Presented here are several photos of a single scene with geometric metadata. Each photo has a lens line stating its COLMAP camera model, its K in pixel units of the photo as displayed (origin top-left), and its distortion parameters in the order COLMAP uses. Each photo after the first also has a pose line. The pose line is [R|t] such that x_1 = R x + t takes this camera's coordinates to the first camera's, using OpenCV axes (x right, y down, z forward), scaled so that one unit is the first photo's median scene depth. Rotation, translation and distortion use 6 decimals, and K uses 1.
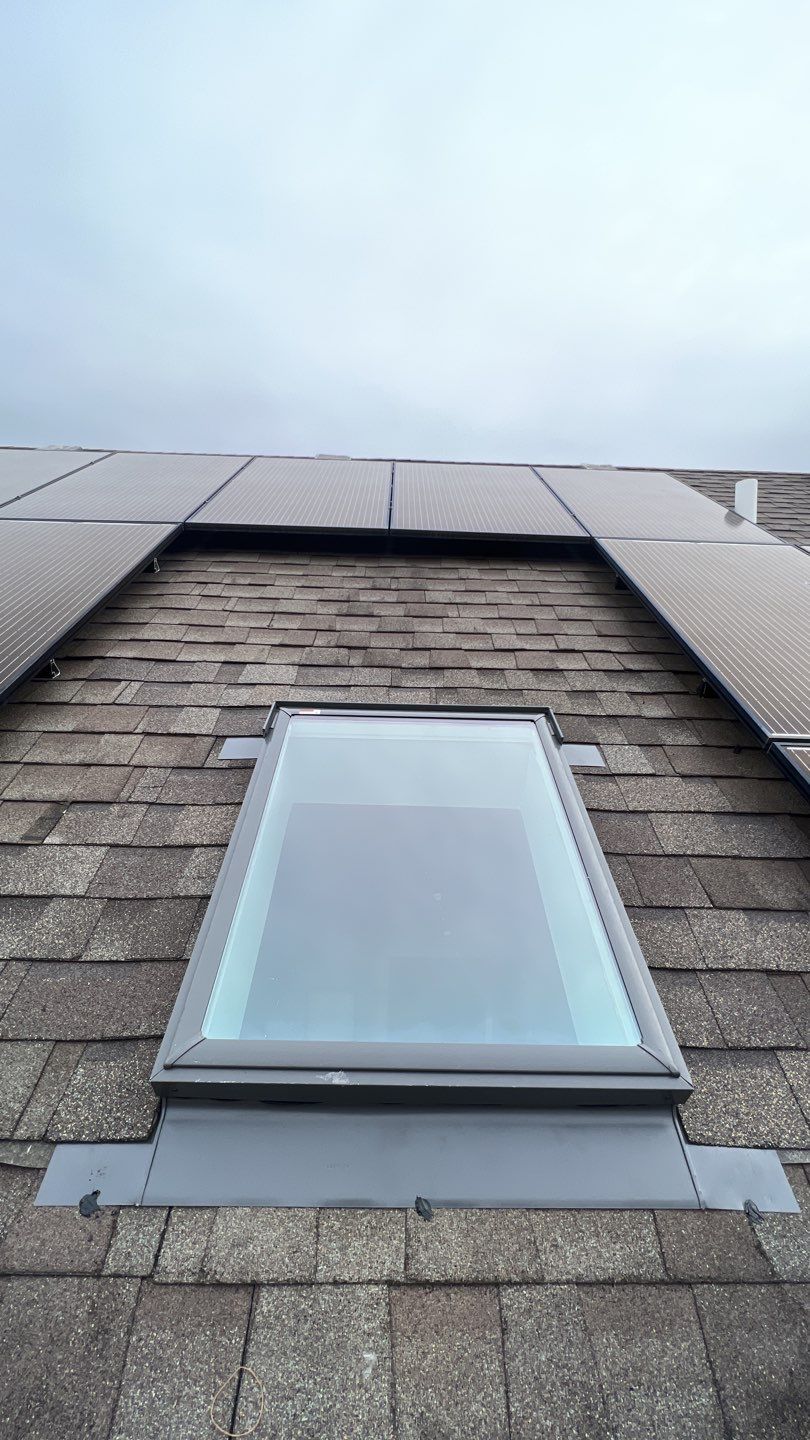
lens RADIAL K [[567.7, 0, 401.3], [0, 567.7, 717.4], [0, 0, 1]] dist [0.001631, -0.001186]
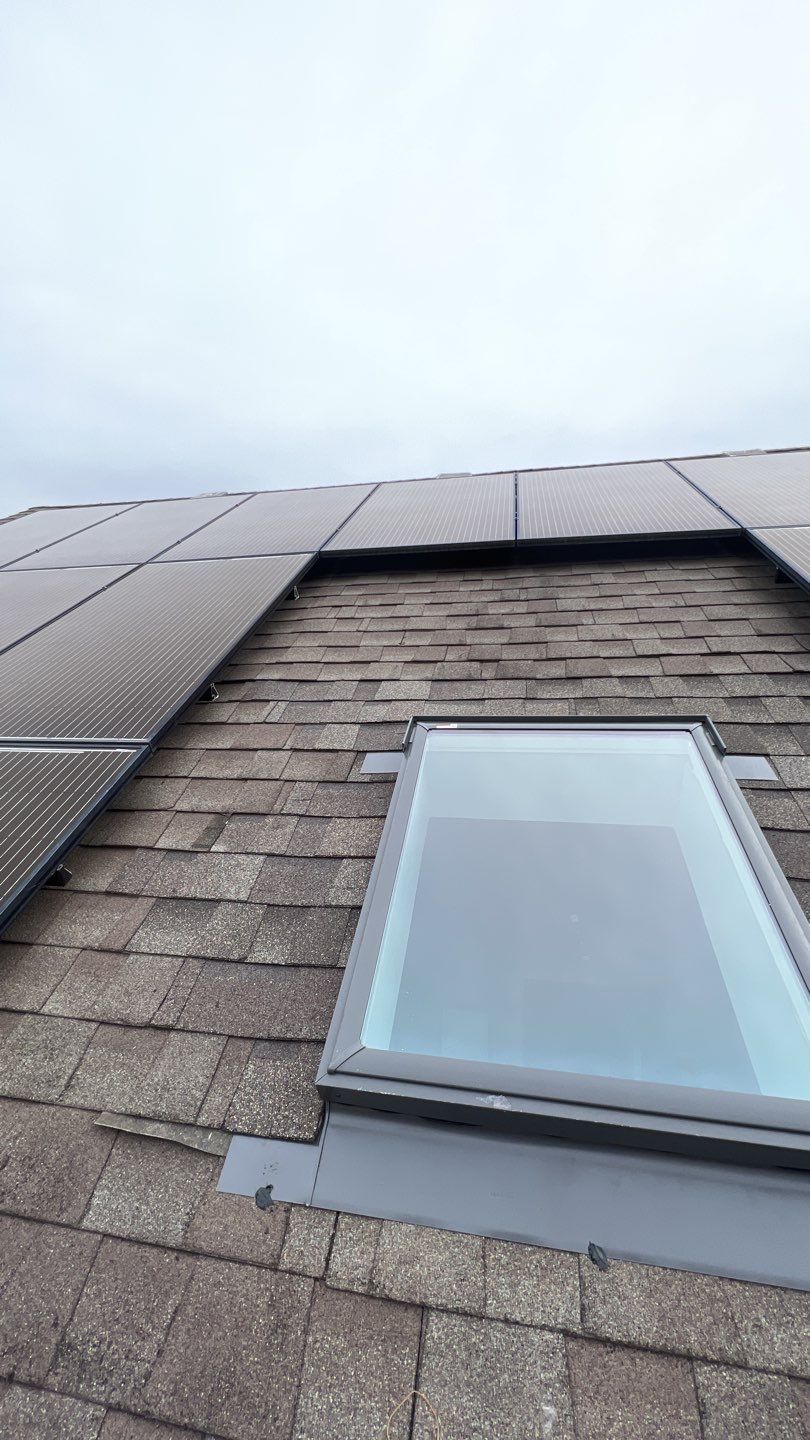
lens RADIAL K [[567.7, 0, 401.3], [0, 567.7, 717.4], [0, 0, 1]] dist [0.001631, -0.001186]
pose [[0.977447, -0.024772, -0.209721, -0.028492], [0.019002, 0.999385, -0.029481, 0.003196], [0.210322, 0.024831, 0.977317, 0.002551]]
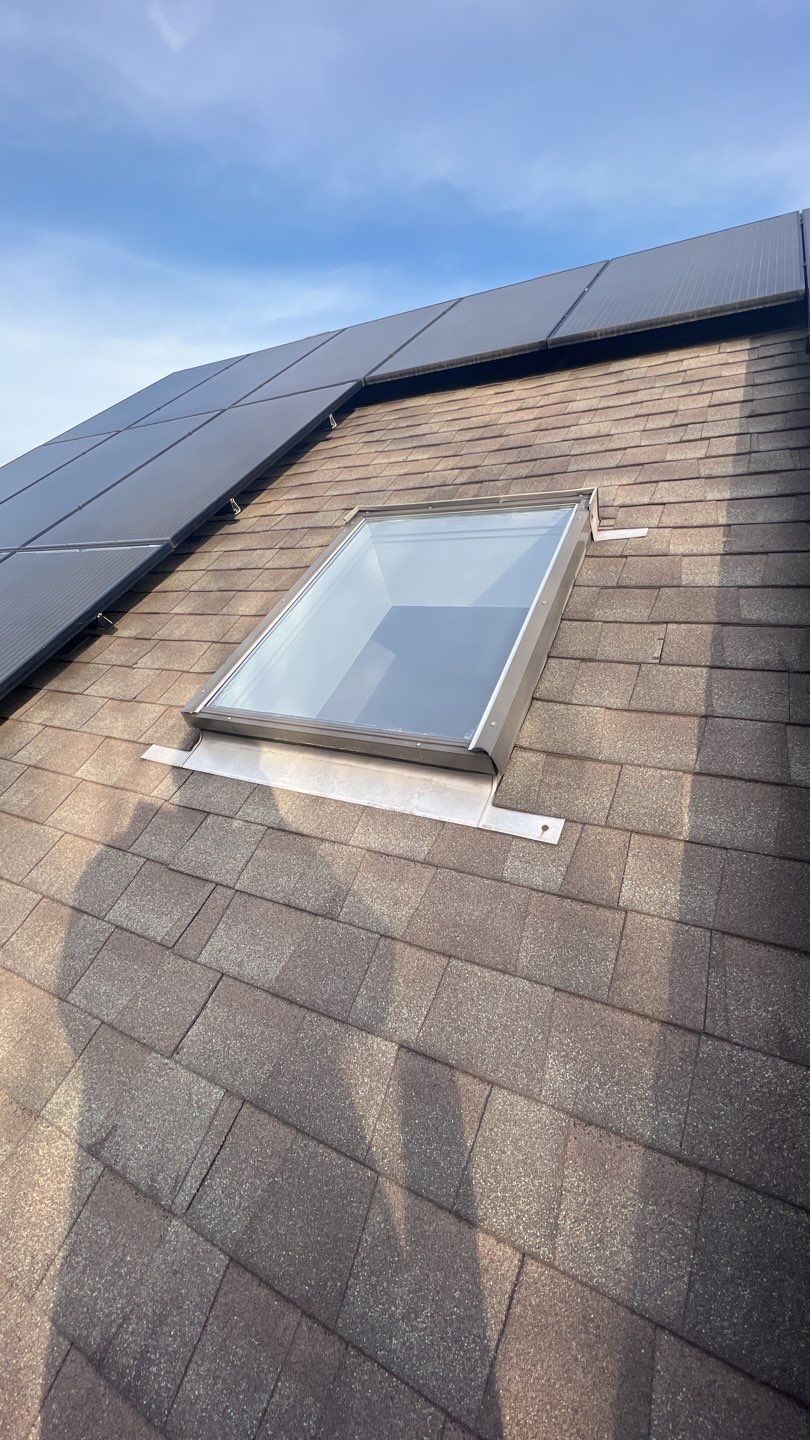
lens RADIAL K [[579.3, 0, 405.0], [0, 579.3, 720.0], [0, 0, 1]] dist [0.001386, -0.000182]
pose [[0.868935, 0.078783, -0.488616, 0.495346], [0.016057, 0.982242, 0.186929, 0.175550], [0.494666, -0.170275, 0.852239, -0.076063]]
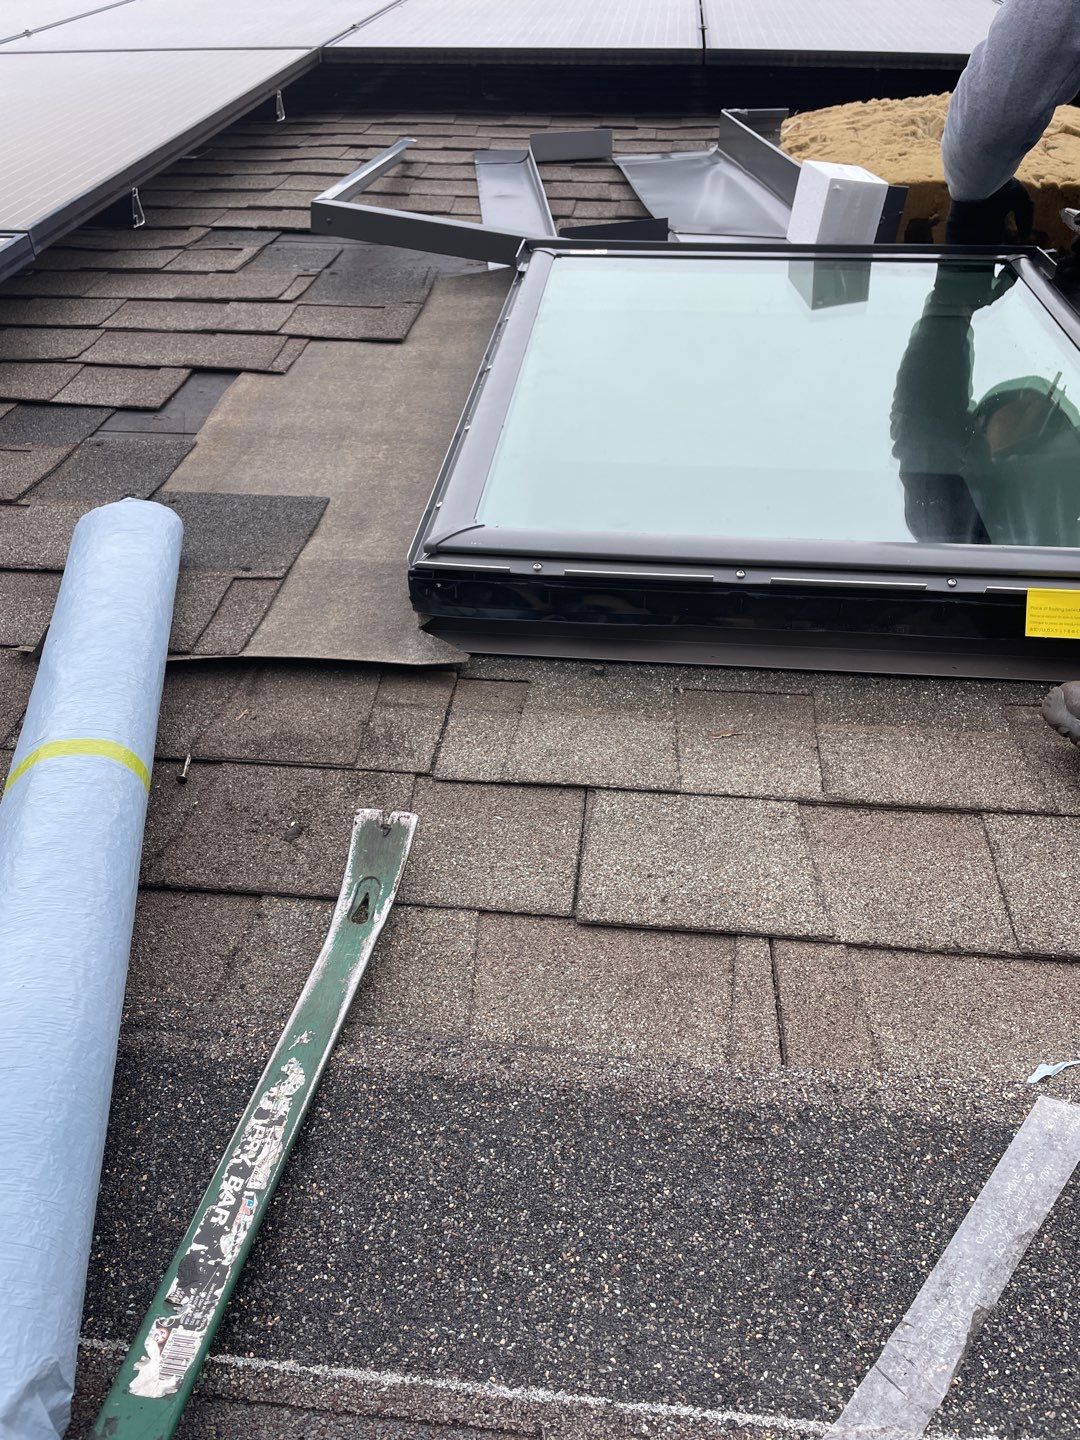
lens RADIAL K [[1093.1, 0, 535.2], [0, 1093.1, 715.4], [0, 0, 1]] dist [0.094765, -0.132390]
pose [[0.993953, 0.029788, -0.105690, -0.083468], [-0.023765, 0.998045, 0.057801, 0.375380], [0.107205, -0.054940, 0.992718, -0.106432]]
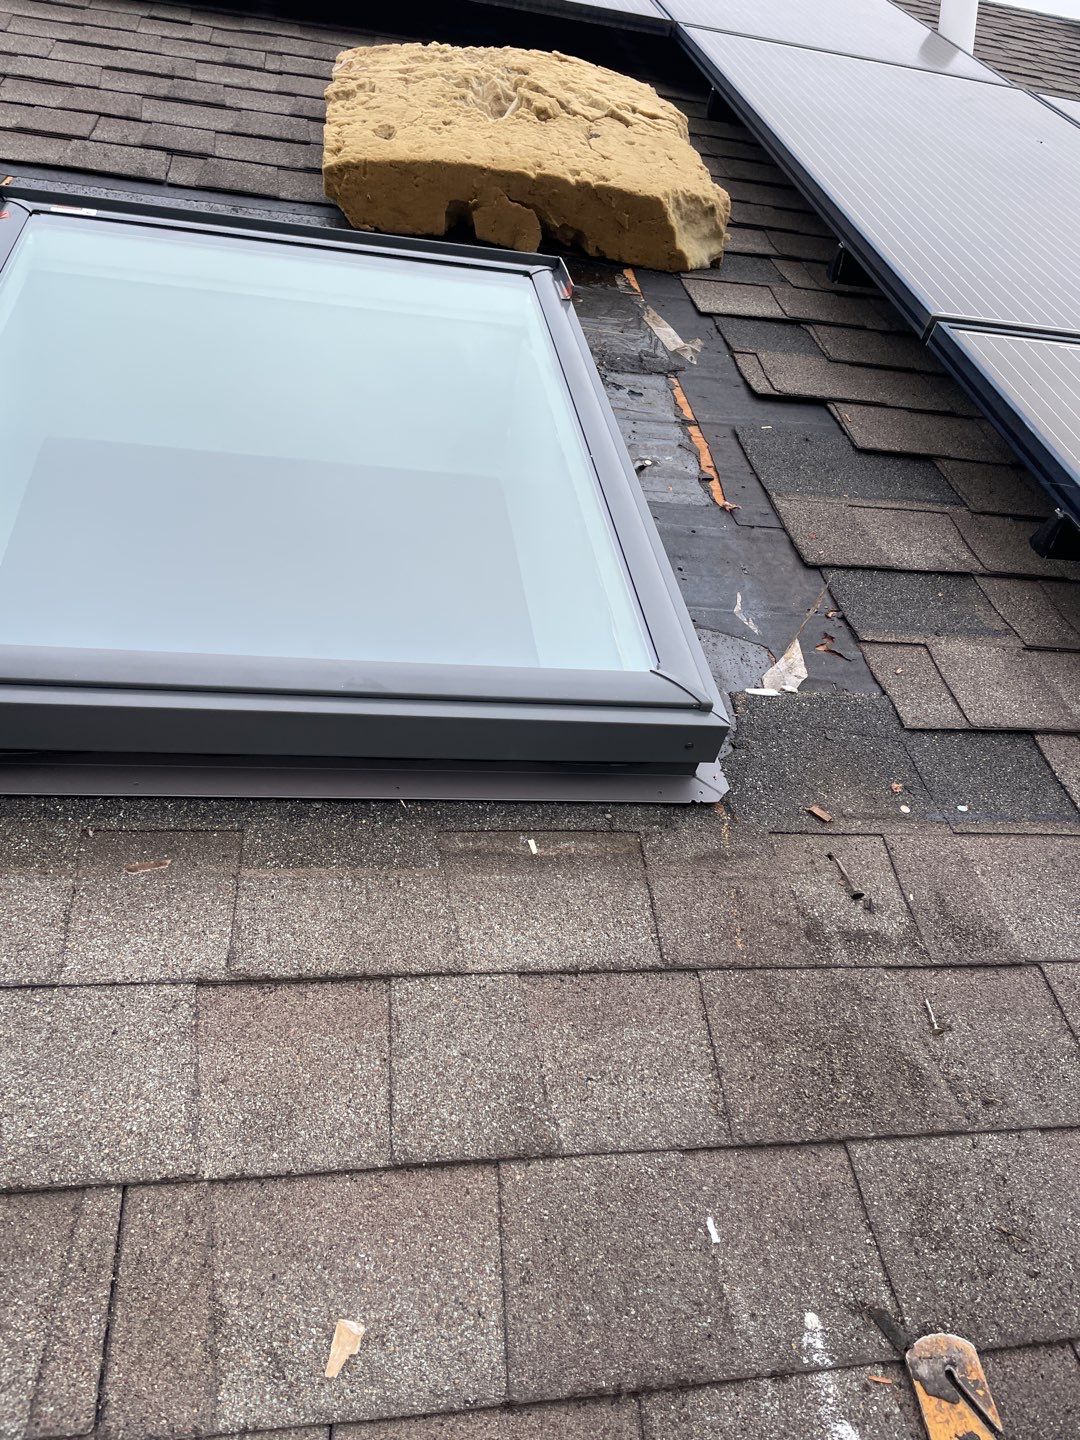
lens RADIAL K [[1083.5, 0, 521.5], [0, 1083.5, 697.6], [0, 0, 1]] dist [0.099108, -0.130202]
pose [[0.981482, 0.014595, 0.190996, 0.037591], [-0.043187, 0.988281, 0.146407, 0.239787], [-0.186621, -0.151945, 0.970611, -0.042056]]
